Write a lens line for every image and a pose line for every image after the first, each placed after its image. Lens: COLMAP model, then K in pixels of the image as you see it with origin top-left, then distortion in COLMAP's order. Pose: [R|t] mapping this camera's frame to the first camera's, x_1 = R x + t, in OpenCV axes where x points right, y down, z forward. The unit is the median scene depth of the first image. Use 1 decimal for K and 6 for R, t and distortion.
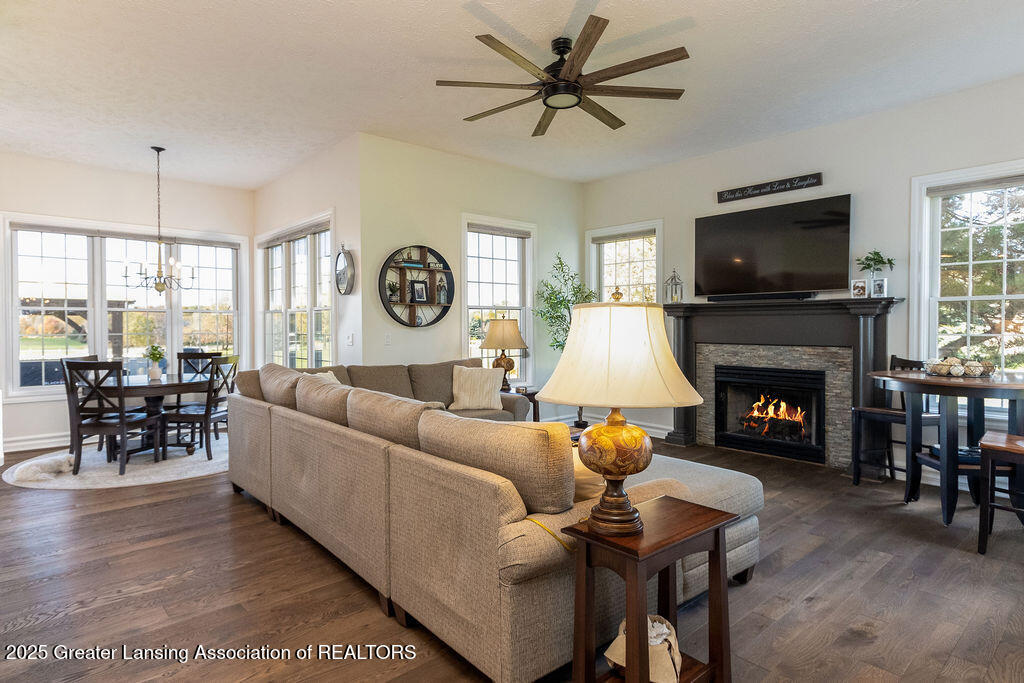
lens RADIAL K [[553.4, 0, 508.0], [0, 553.4, 335.0], [0, 0, 1]] dist [0.010051, 0.000867]
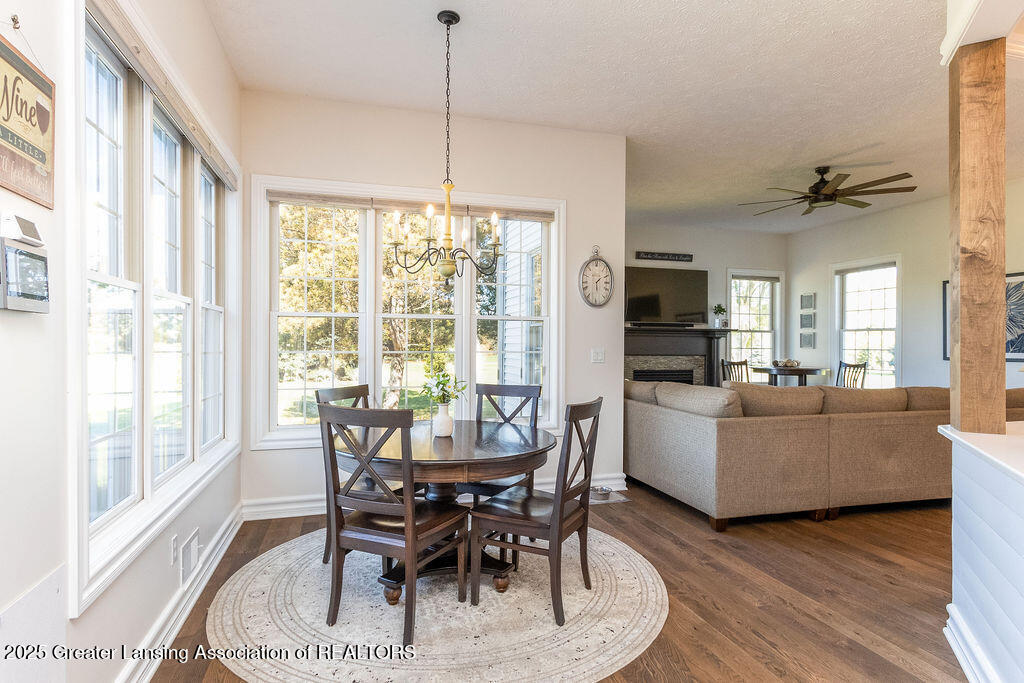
lens RADIAL K [[546.6, 0, 512.0], [0, 546.6, 341.5], [0, 0, 1]] dist [0.060831, 0.000491]
pose [[0.429531, 0.011420, 0.902980, -1.175019], [0.003587, 0.999891, -0.014352, -0.000864], [-0.903045, 0.009404, 0.429443, 0.749214]]
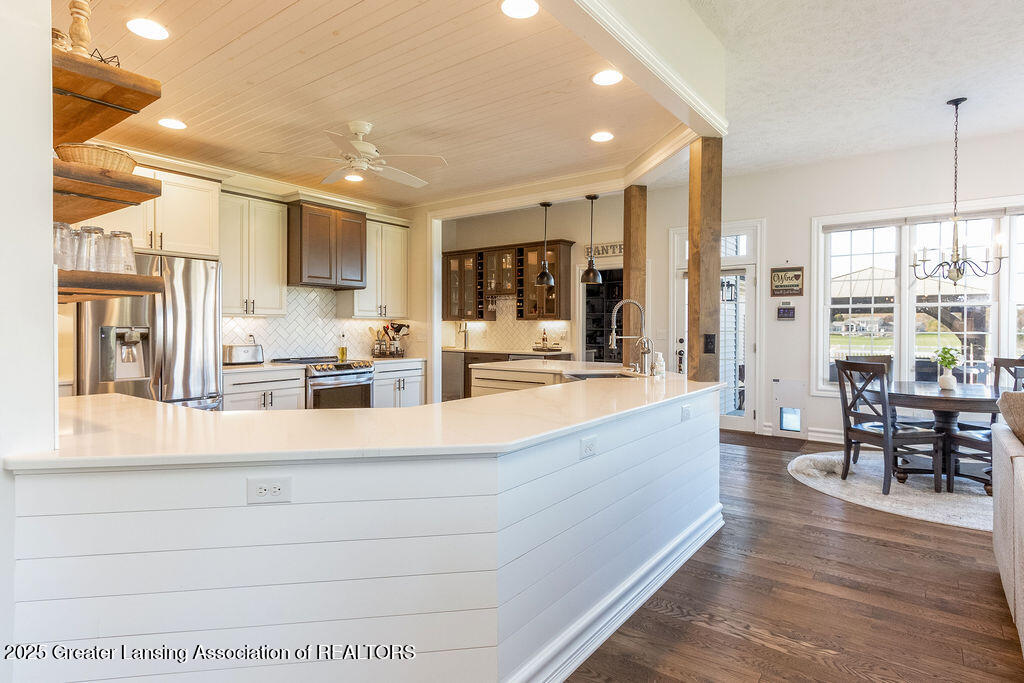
lens RADIAL K [[553.4, 0, 508.0], [0, 553.4, 335.0], [0, 0, 1]] dist [0.010051, 0.000867]
pose [[0.190538, 0.019559, -0.981485, 0.042069], [-0.014062, 0.999753, 0.017193, -0.004974], [0.981579, 0.010525, 0.190766, 0.234946]]
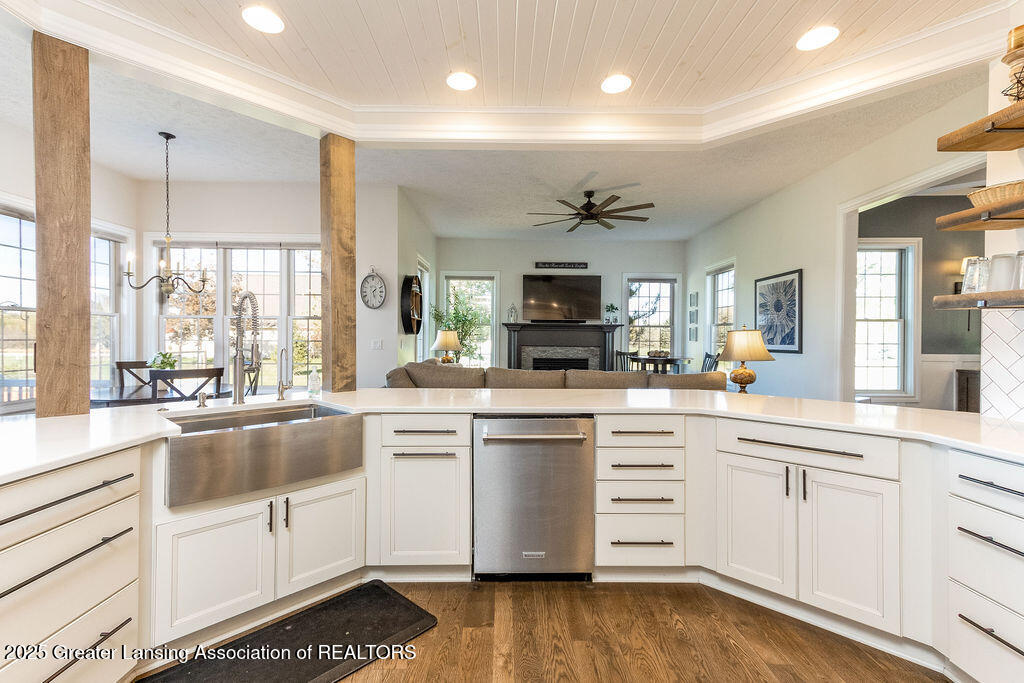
lens RADIAL K [[454.4, 0, 512.0], [0, 454.4, 341.5], [0, 0, 1]] dist [-0.003085, -0.000478]
pose [[0.654660, -0.000097, 0.755924, -0.869717], [0.002492, 0.999995, -0.002030, 0.003616], [-0.755920, 0.003213, 0.654657, 0.102351]]
